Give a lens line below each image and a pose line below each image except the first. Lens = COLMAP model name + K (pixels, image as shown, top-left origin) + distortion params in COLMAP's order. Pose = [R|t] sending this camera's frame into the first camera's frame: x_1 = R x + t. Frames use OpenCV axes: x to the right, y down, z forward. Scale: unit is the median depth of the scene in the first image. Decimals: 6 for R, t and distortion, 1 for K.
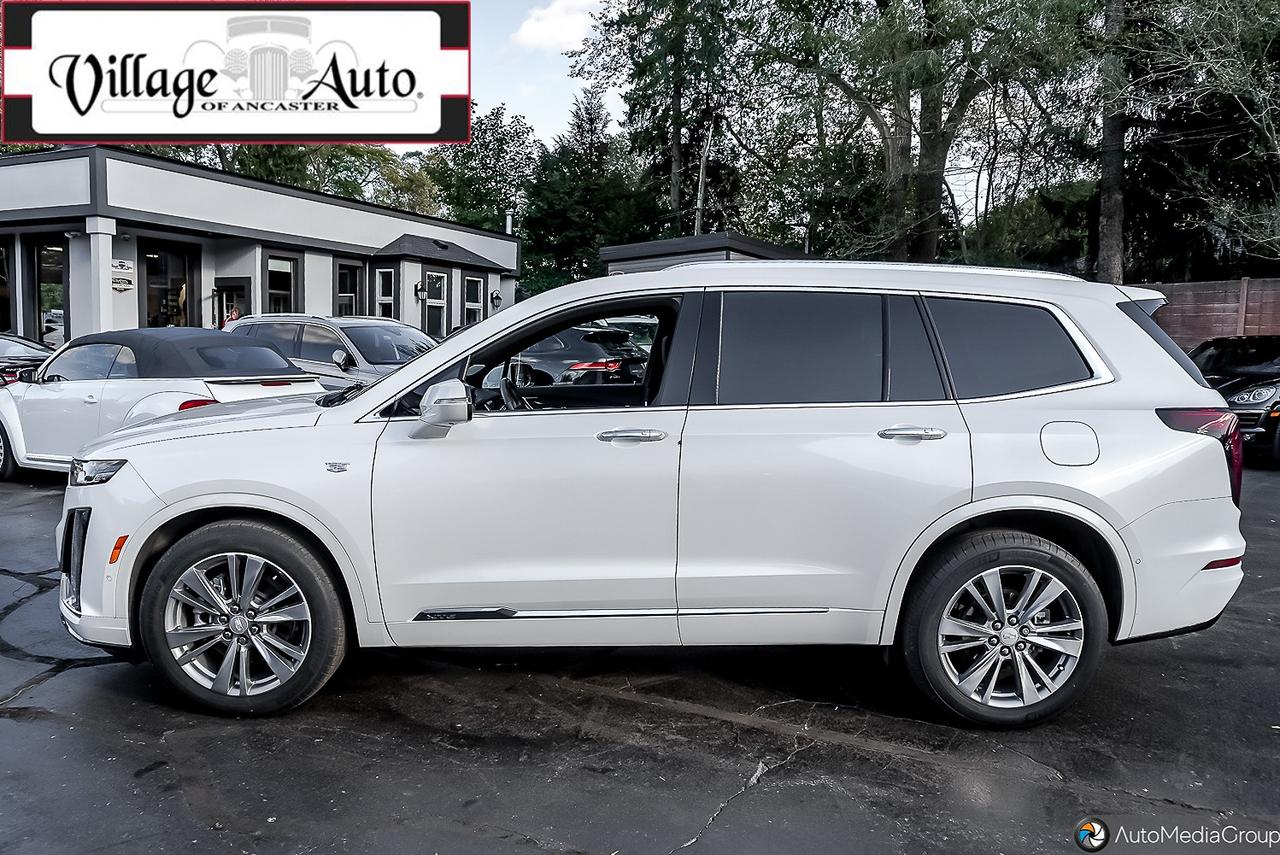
lens RADIAL K [[876.2, 0, 640.0], [0, 876.2, 427.5], [0, 0, 1]] dist [-0.038340, 0.035257]
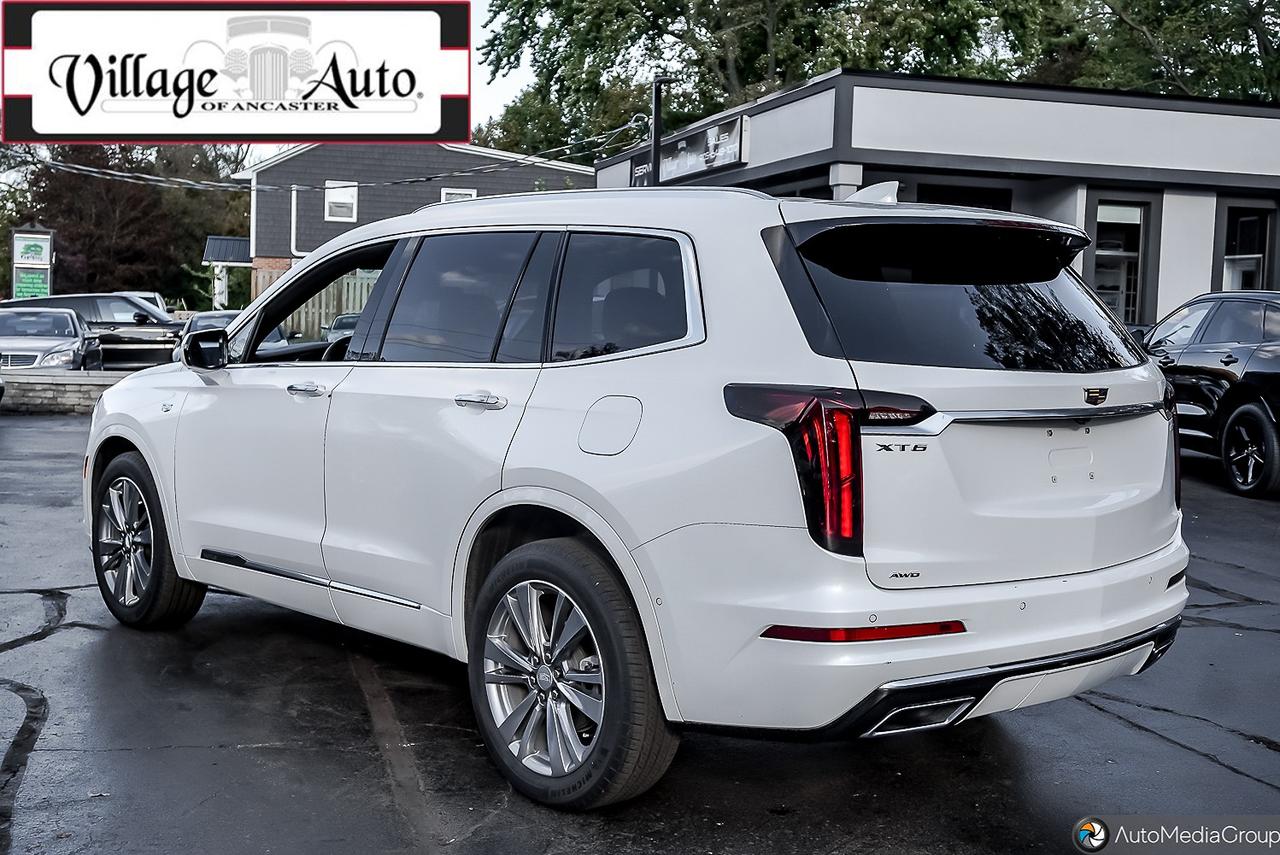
lens RADIAL K [[1397.8, 0, 640.0], [0, 1397.8, 394.1], [0, 0, 1]] dist [0.001468, -0.009212]
pose [[0.687064, 0.044163, -0.725253, 0.165616], [-0.084367, 0.996249, -0.019261, 0.001670], [0.721682, 0.074421, 0.688213, 0.026071]]
